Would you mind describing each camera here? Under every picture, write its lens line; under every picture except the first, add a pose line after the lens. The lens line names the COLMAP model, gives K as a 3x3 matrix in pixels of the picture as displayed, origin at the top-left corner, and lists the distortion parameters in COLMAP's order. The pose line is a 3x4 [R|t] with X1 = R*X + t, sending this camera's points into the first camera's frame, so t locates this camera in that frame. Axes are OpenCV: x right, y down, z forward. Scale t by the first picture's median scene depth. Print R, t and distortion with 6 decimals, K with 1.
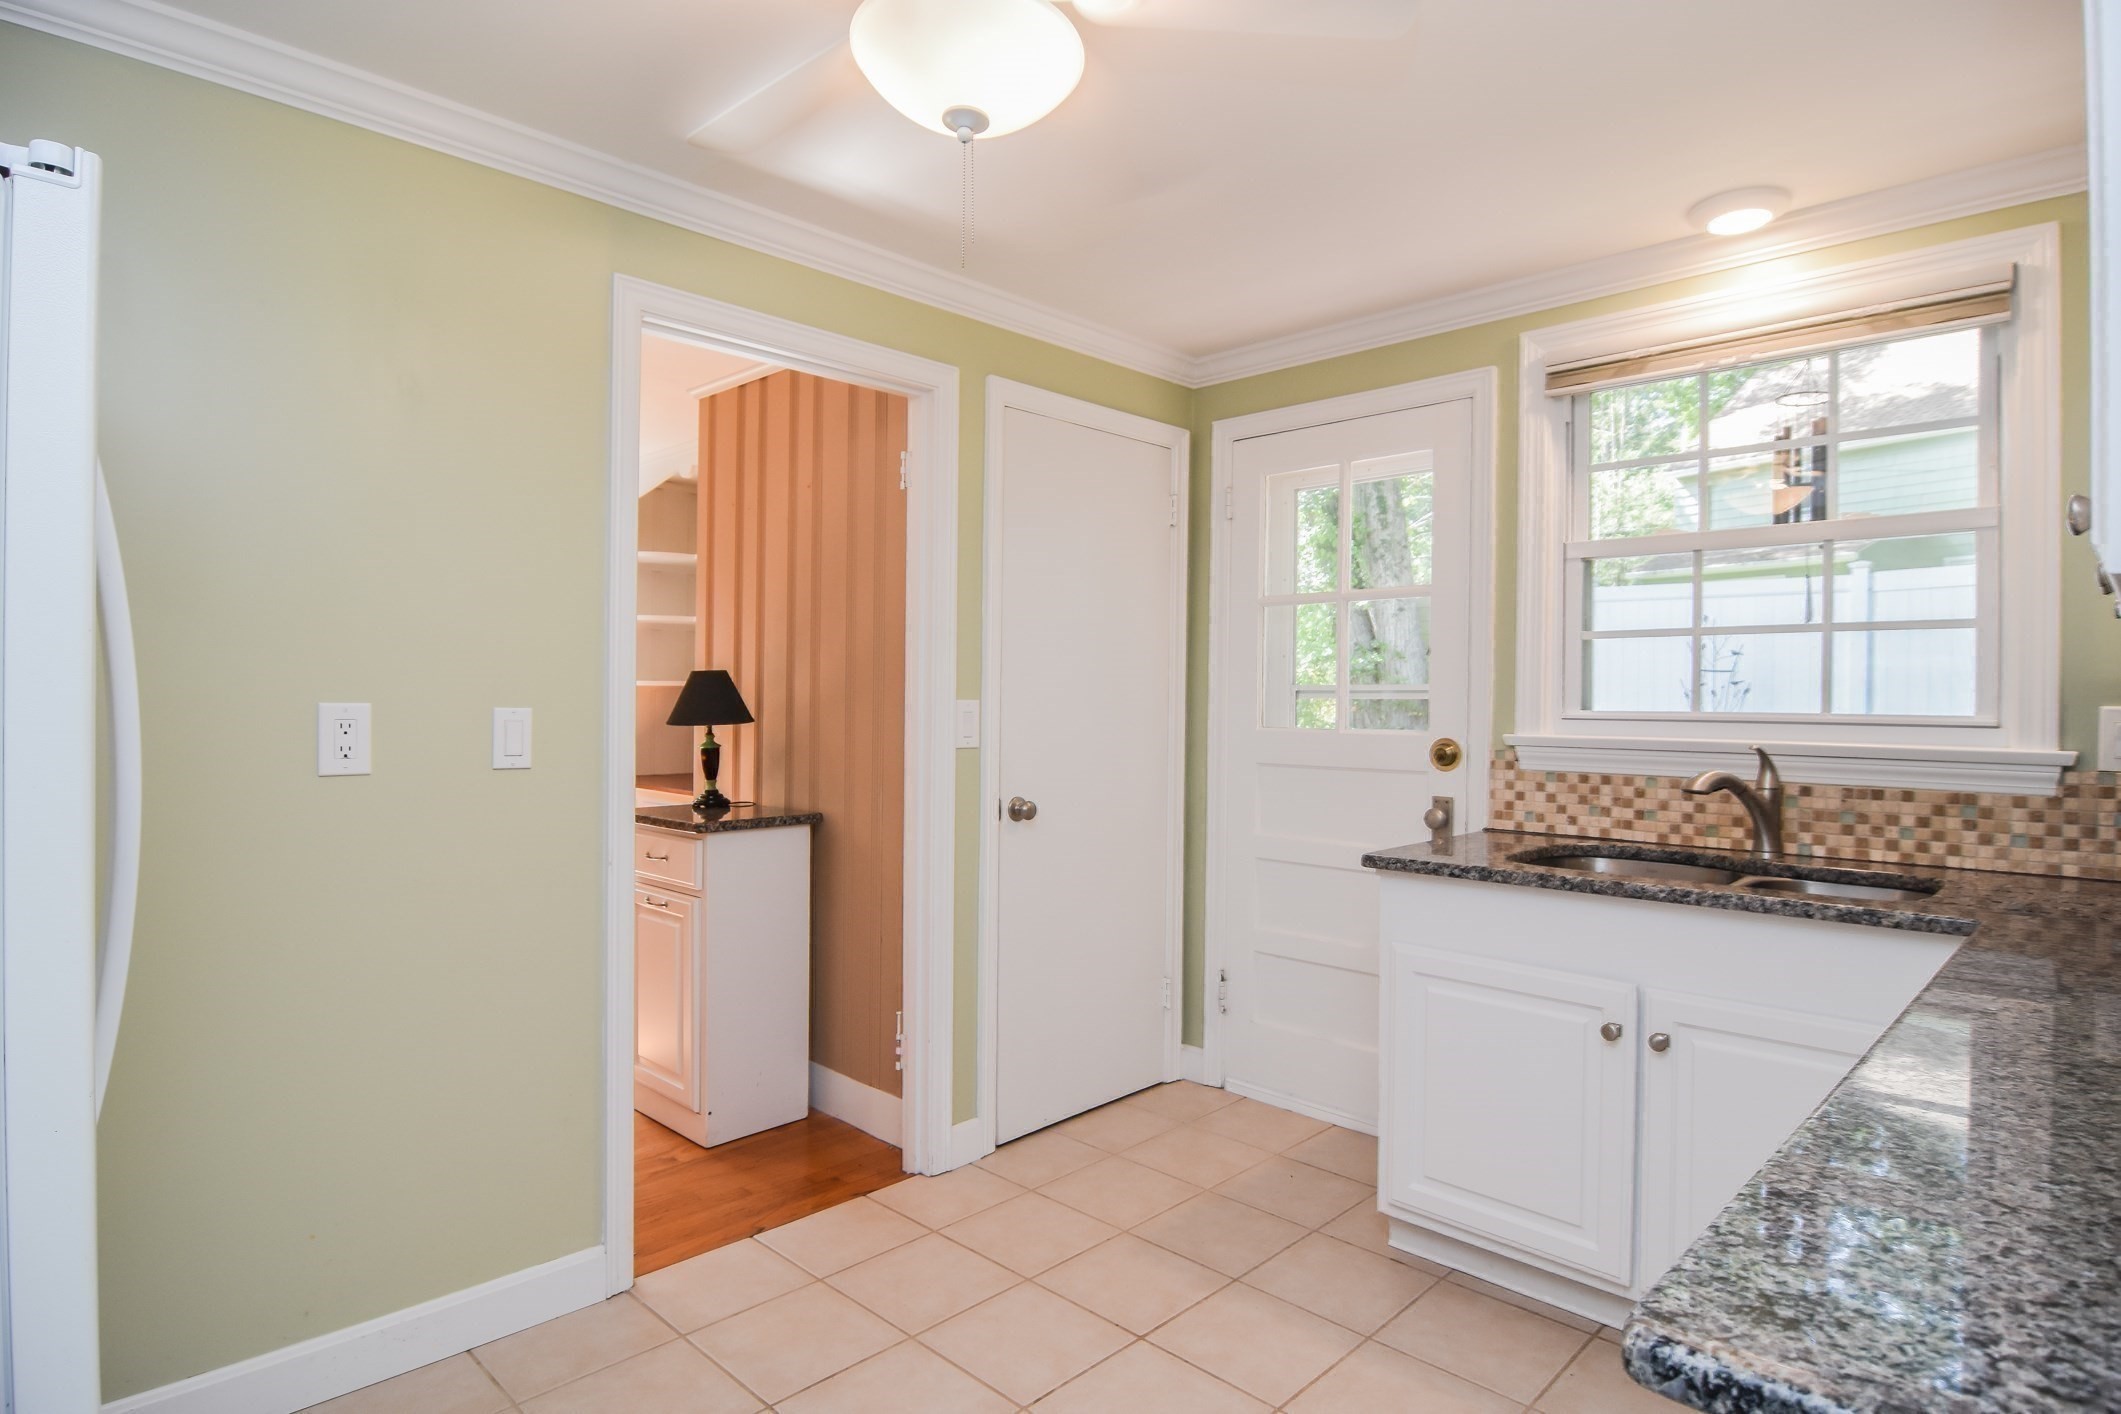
lens RADIAL K [[1143.8, 0, 1051.9], [0, 1143.8, 708.3], [0, 0, 1]] dist [-0.007542, -0.003344]
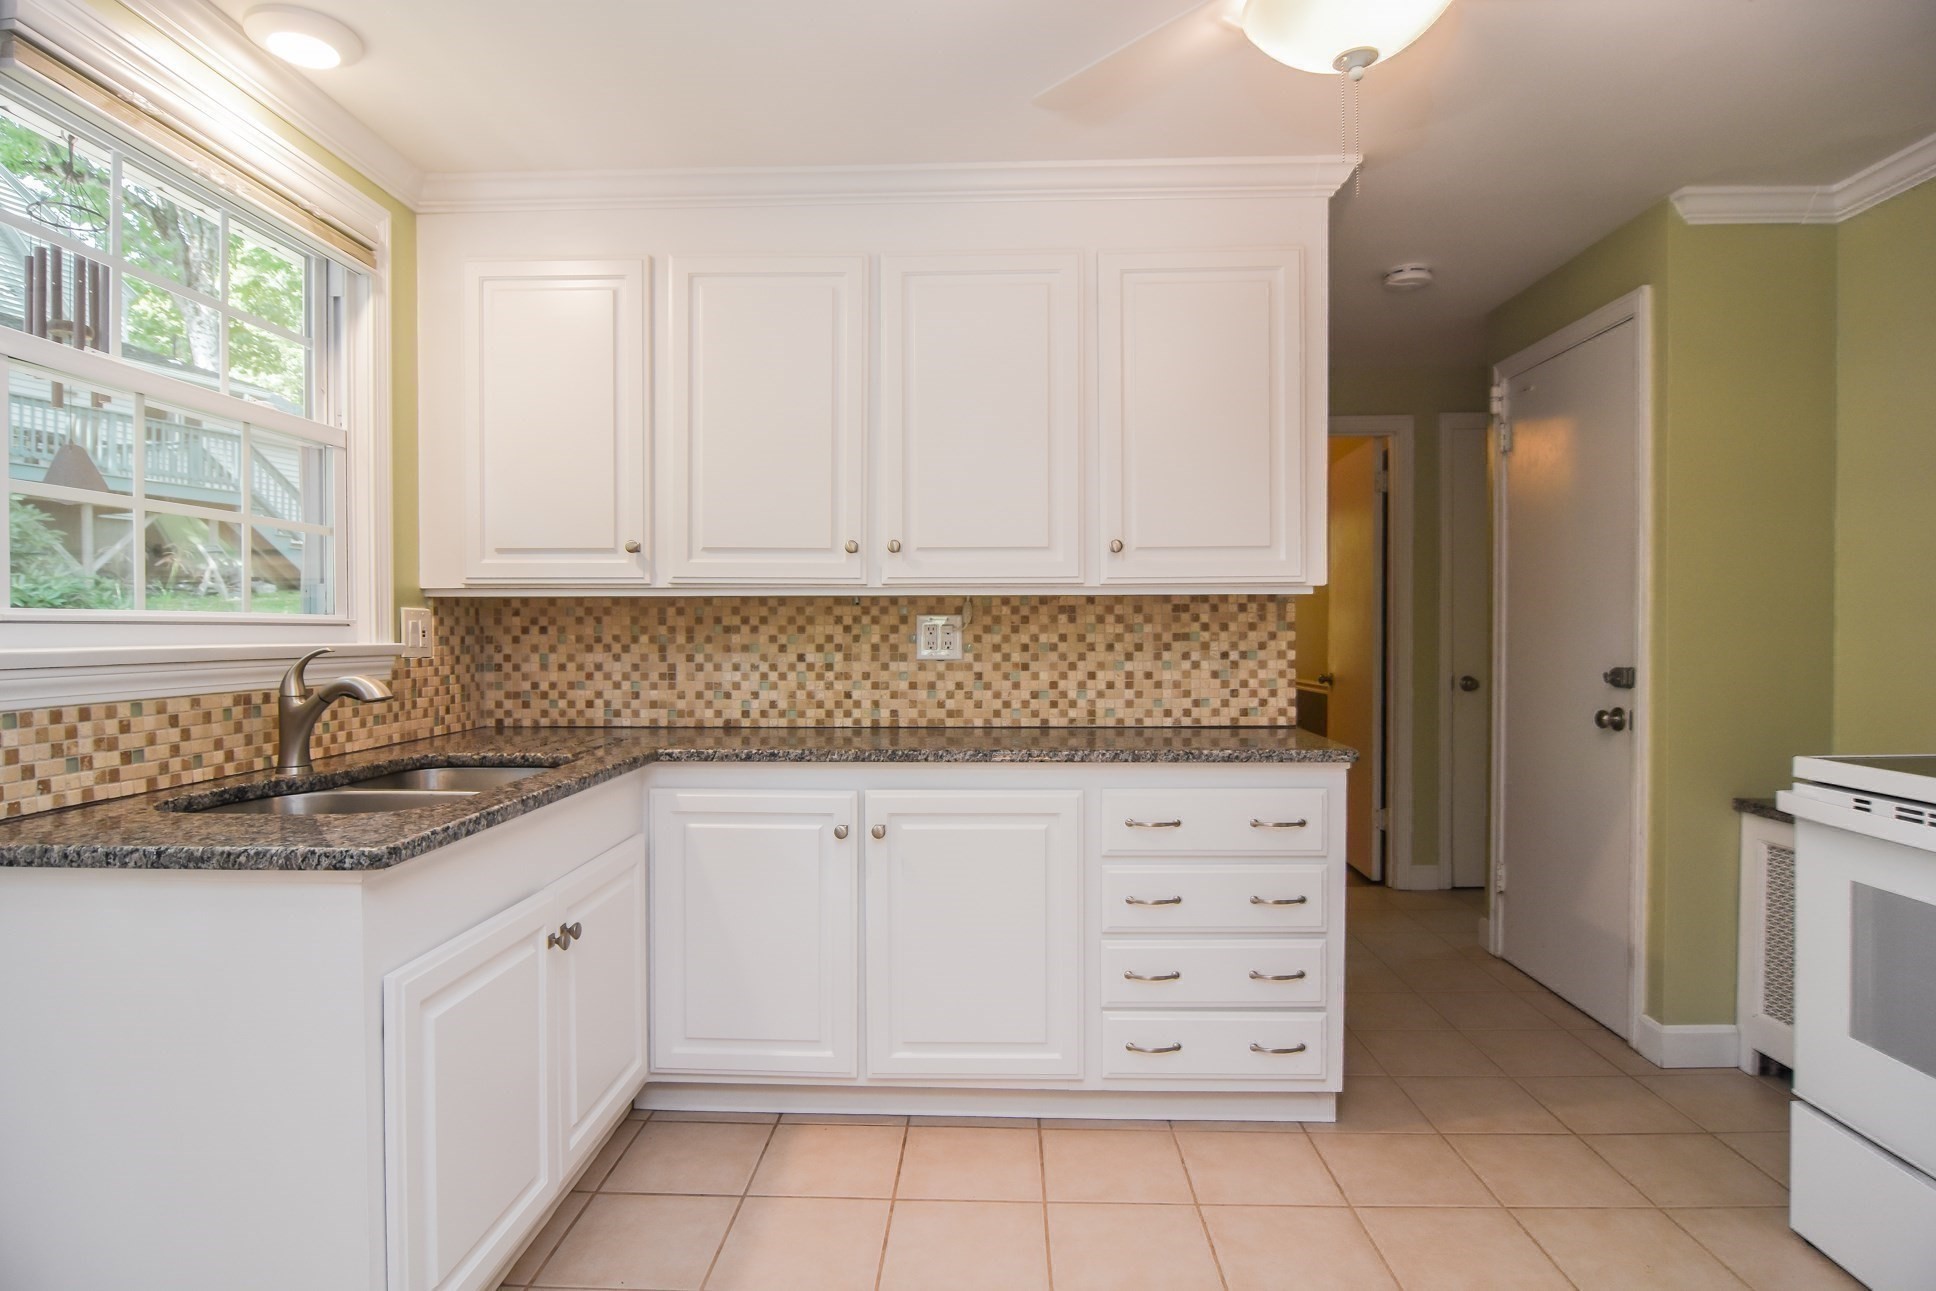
lens RADIAL K [[1044.1, 0, 966.6], [0, 1044.1, 637.2], [0, 0, 1]] dist [-0.007542, -0.003344]
pose [[-0.683592, -0.011552, 0.729773, -0.299497], [0.002861, 0.999825, 0.018507, 0.009282], [-0.729859, 0.014739, -0.683439, 1.056752]]
